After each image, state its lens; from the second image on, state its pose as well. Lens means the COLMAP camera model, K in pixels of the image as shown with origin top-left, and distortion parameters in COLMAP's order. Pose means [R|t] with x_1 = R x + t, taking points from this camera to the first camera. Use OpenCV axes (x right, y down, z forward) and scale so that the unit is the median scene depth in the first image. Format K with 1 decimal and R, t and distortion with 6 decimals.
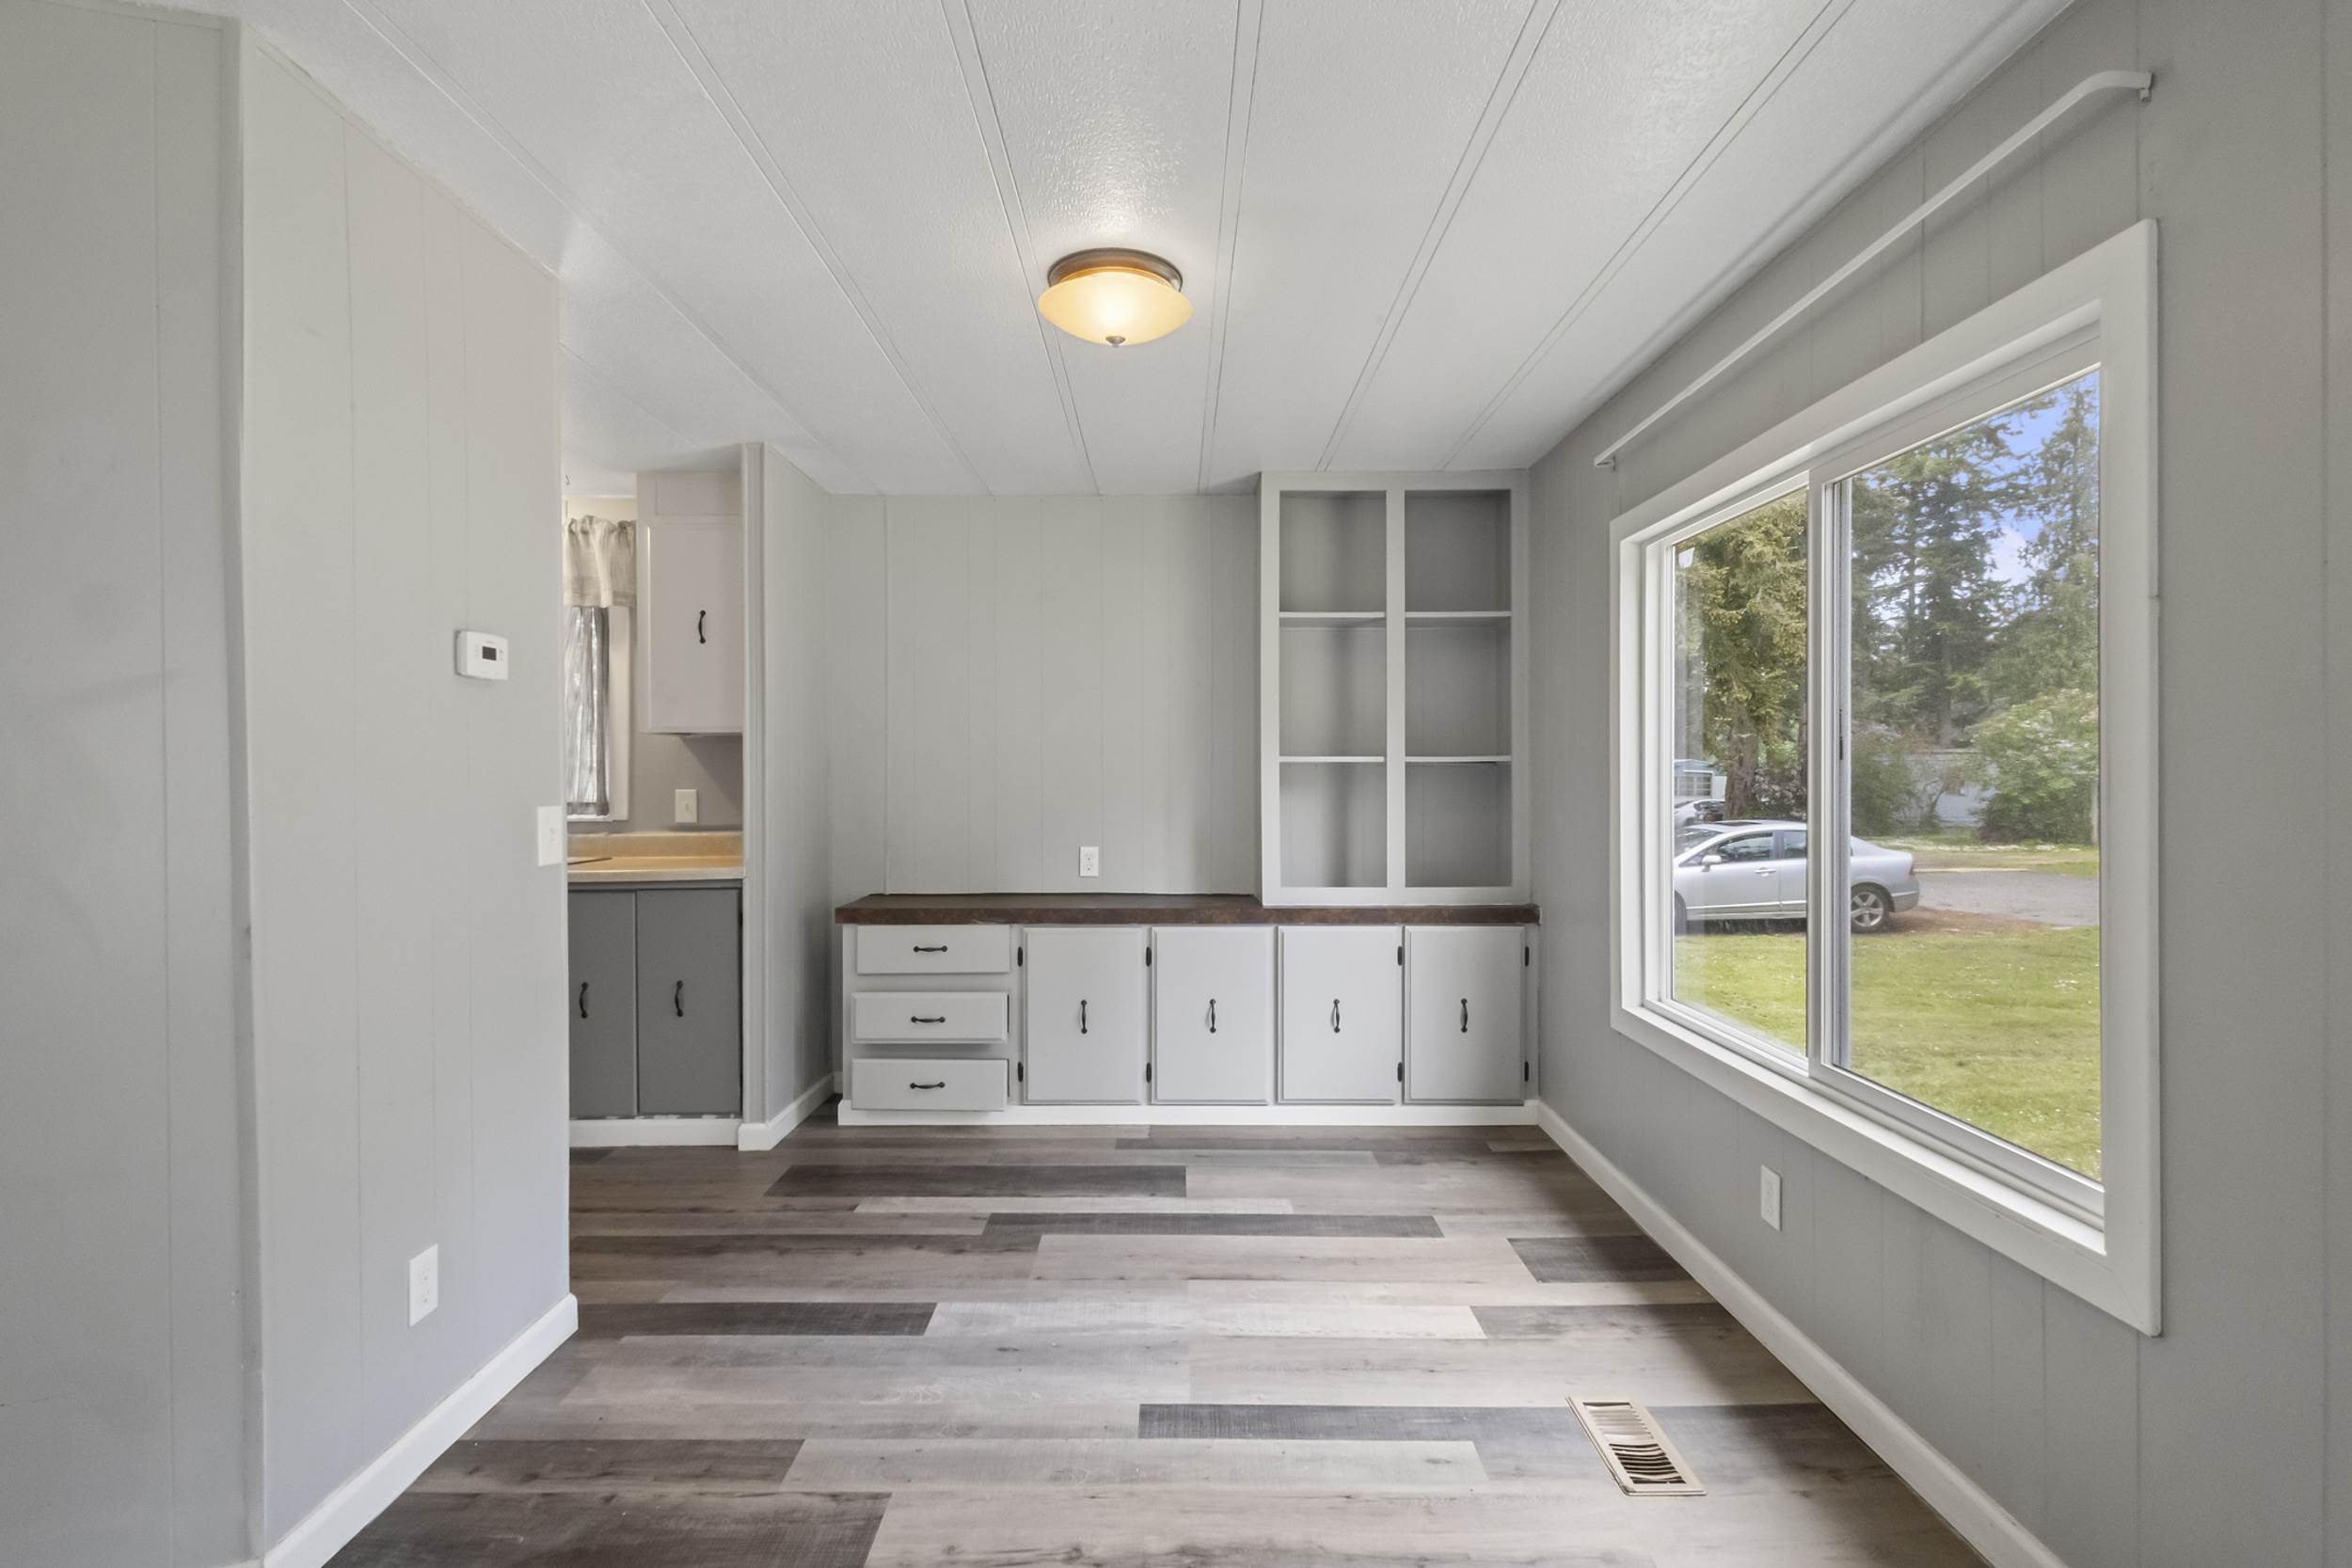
lens RADIAL K [[1085.0, 0, 1171.0], [0, 1085.0, 777.9], [0, 0, 1]] dist [0.007101, -0.000877]
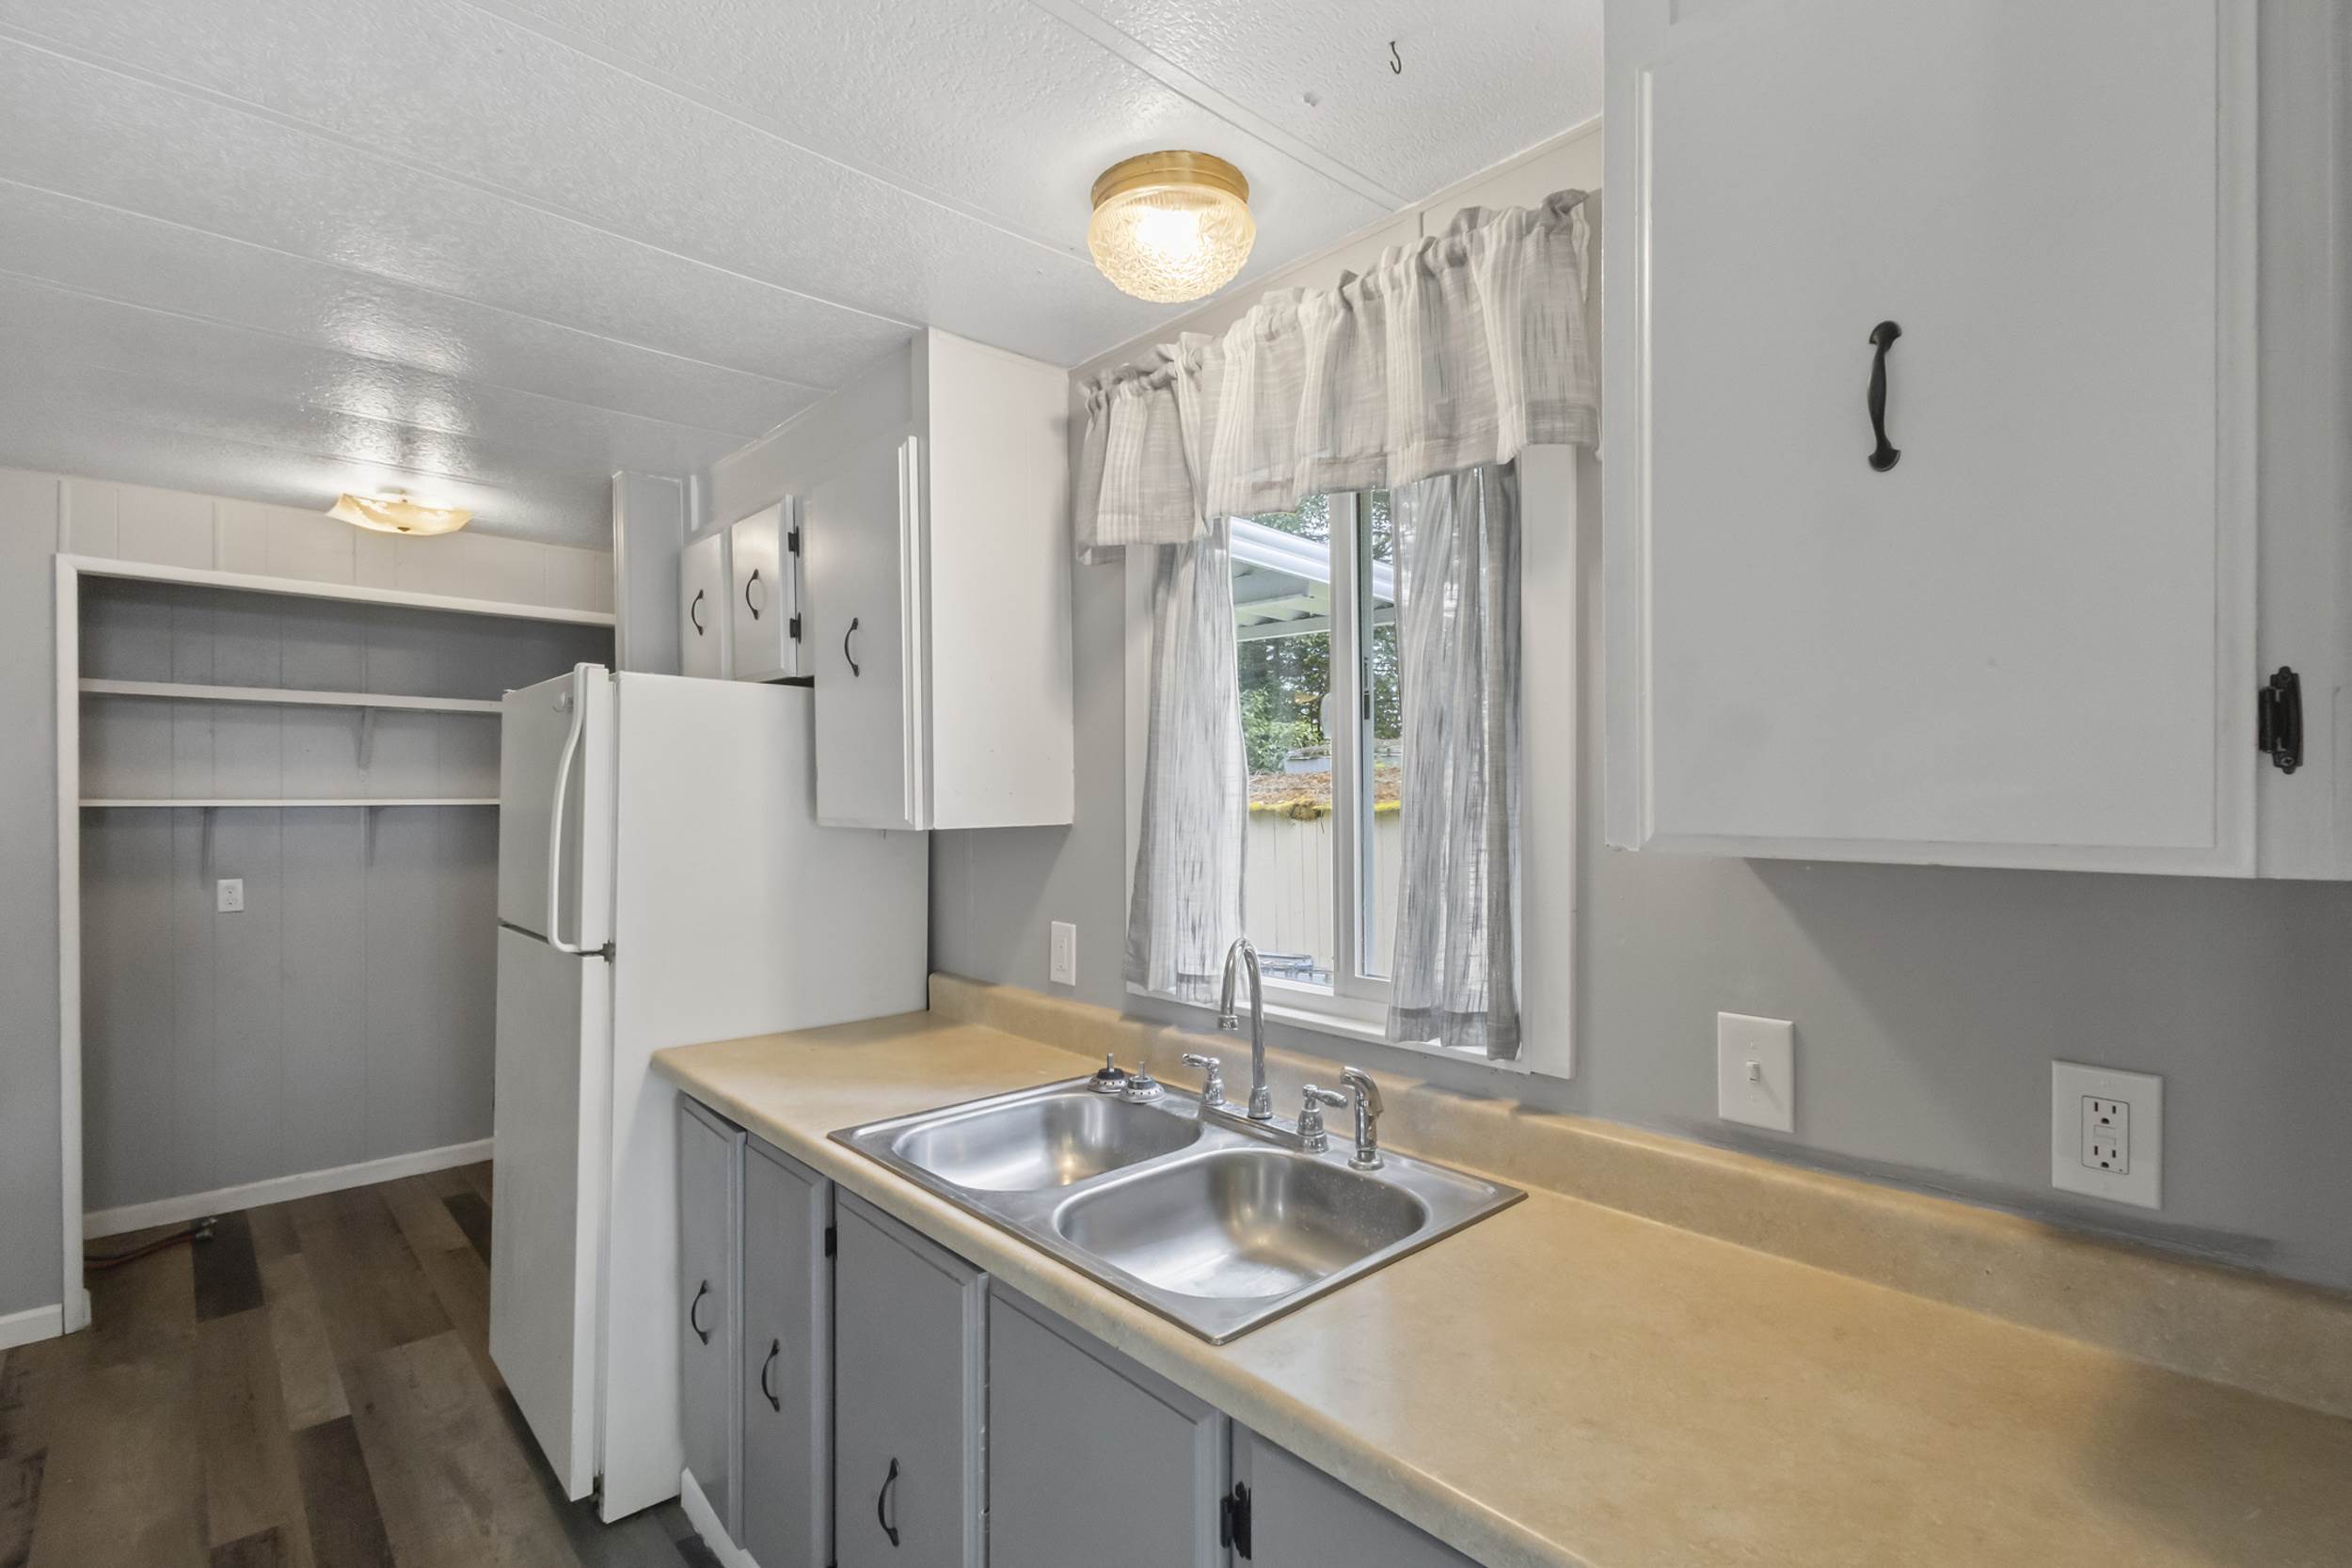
lens RADIAL K [[1085.0, 0, 1167.5], [0, 1085.0, 776.9], [0, 0, 1]] dist [0.007101, -0.000877]
pose [[0.675804, -0.001253, -0.737080, -0.361368], [-0.002363, 0.999990, -0.003867, -0.058888], [0.737077, 0.004355, 0.675795, 0.731216]]
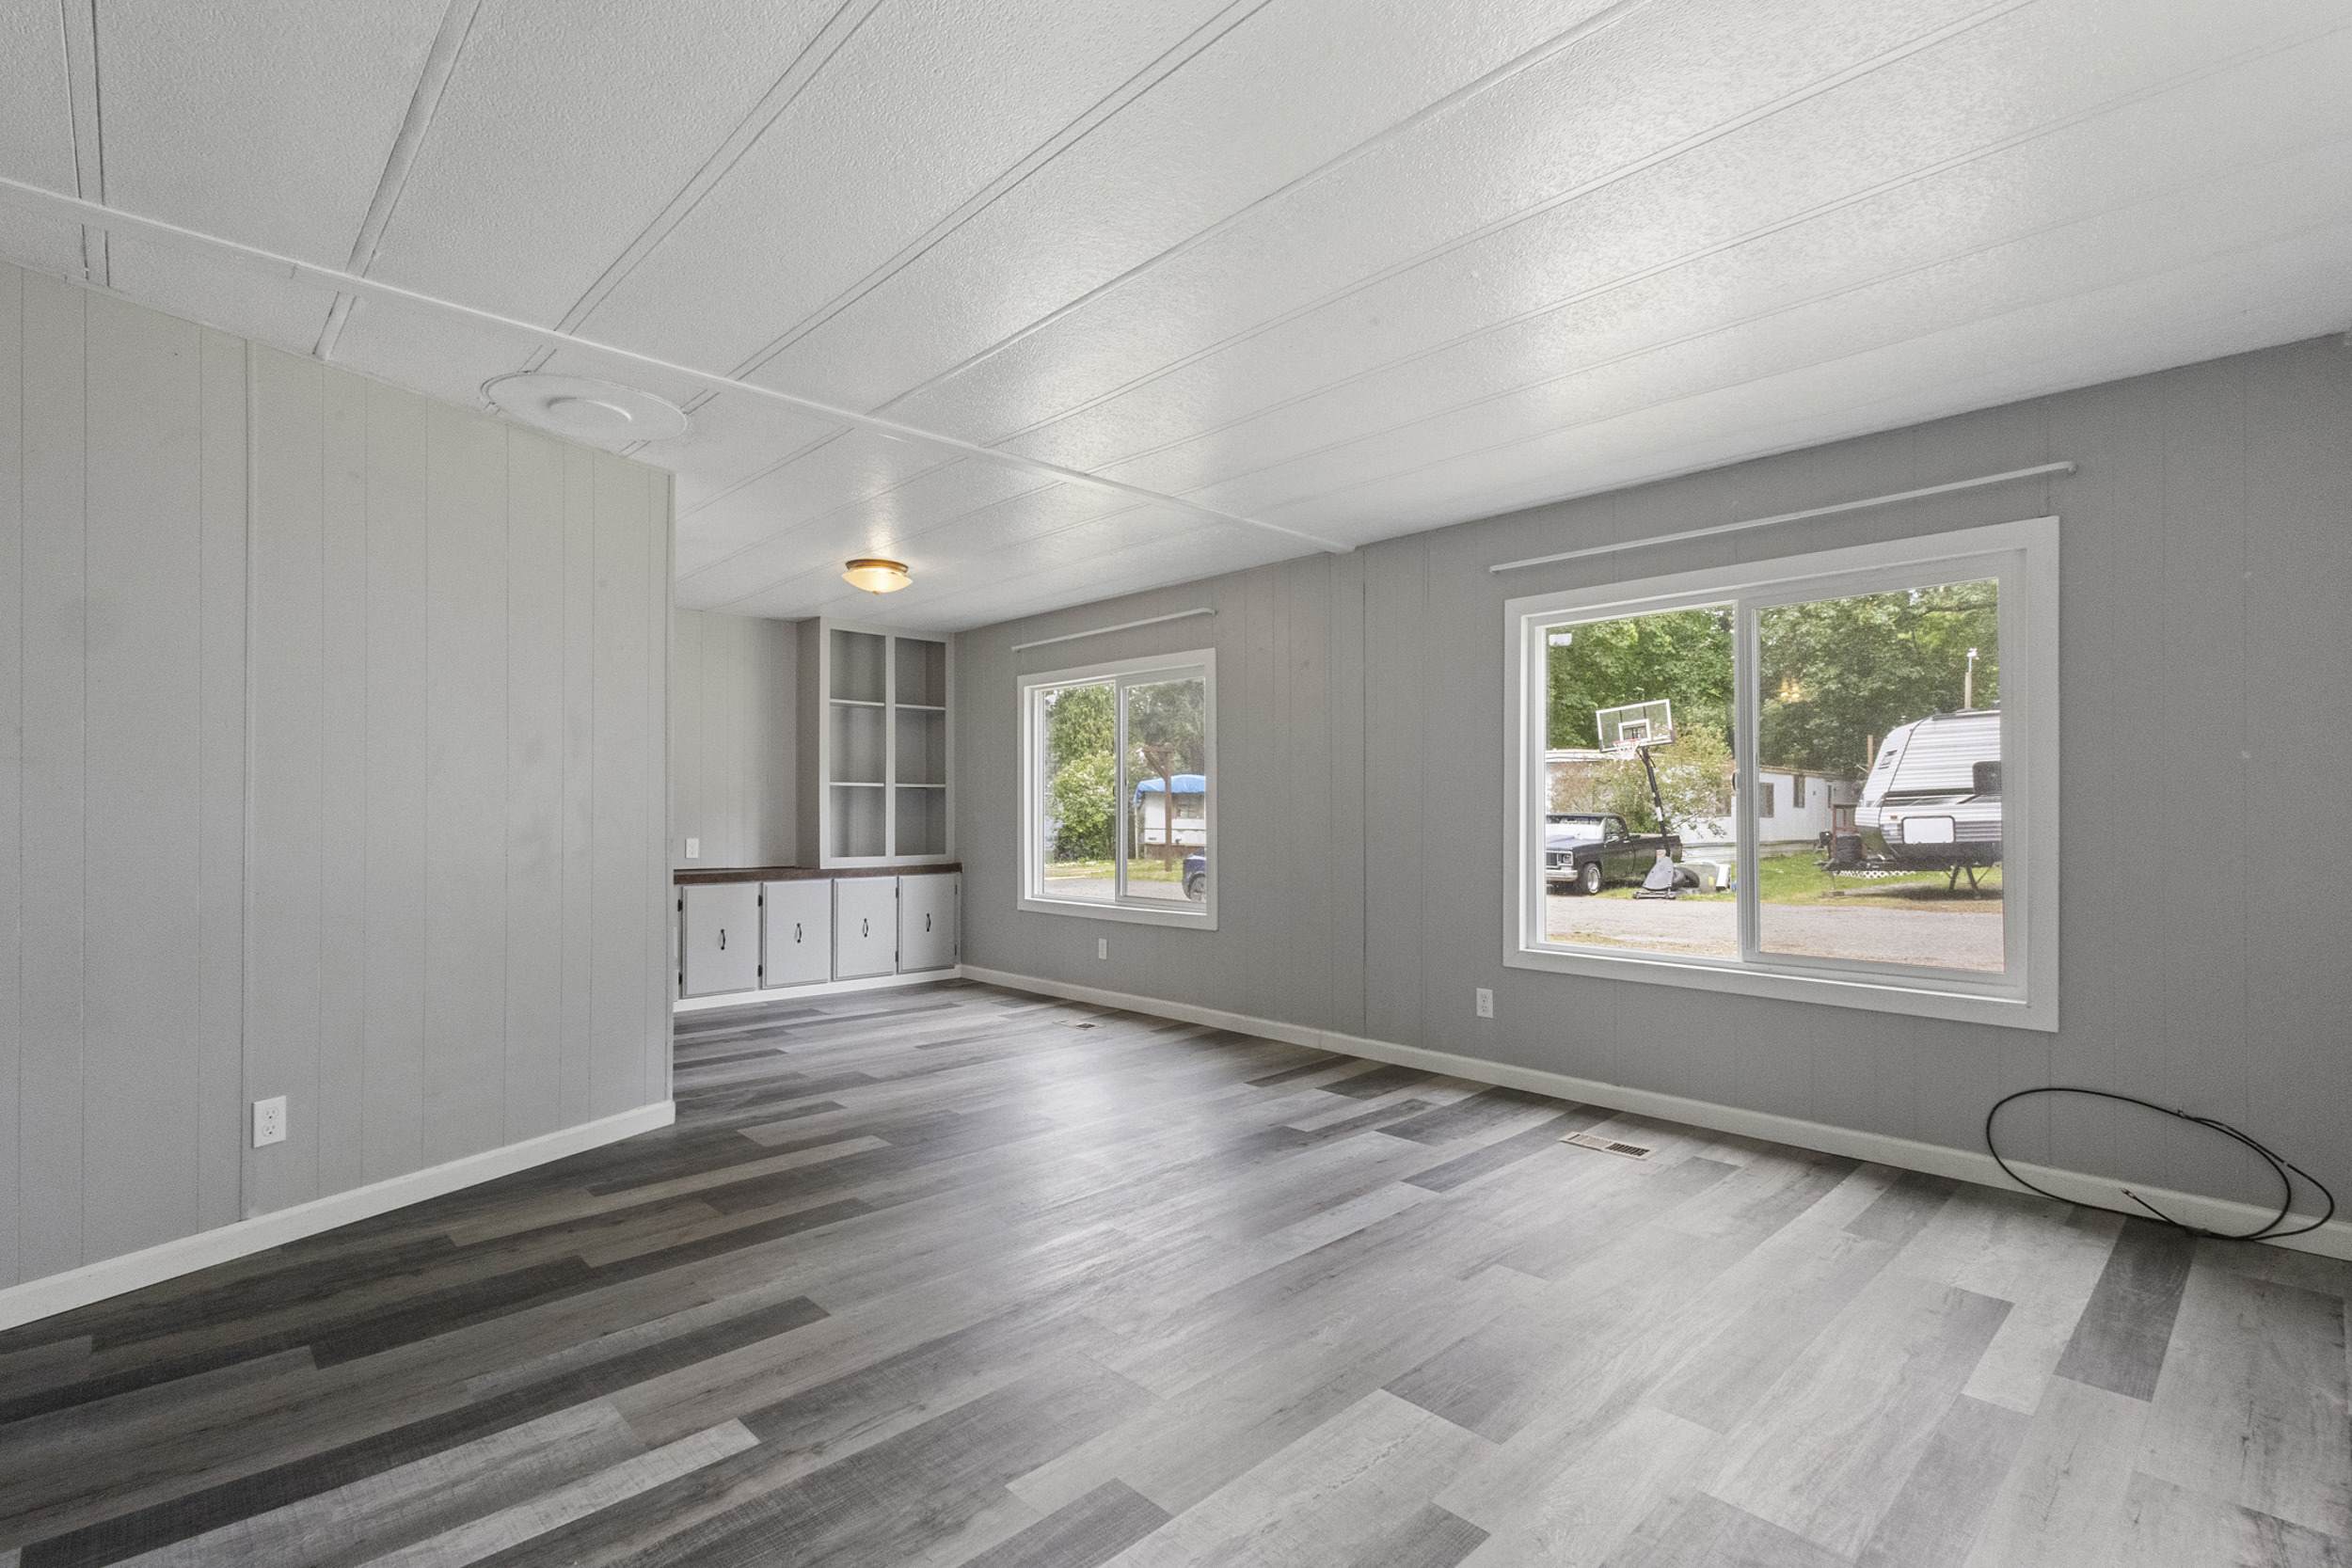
lens RADIAL K [[1085.0, 0, 1172.4], [0, 1085.0, 803.5], [0, 0, 1]] dist [0.007101, -0.000877]
pose [[0.720980, 0.007608, 0.692914, -0.709344], [0.001371, 0.999922, -0.012406, 0.036840], [-0.692954, 0.009895, 0.720914, -0.628292]]
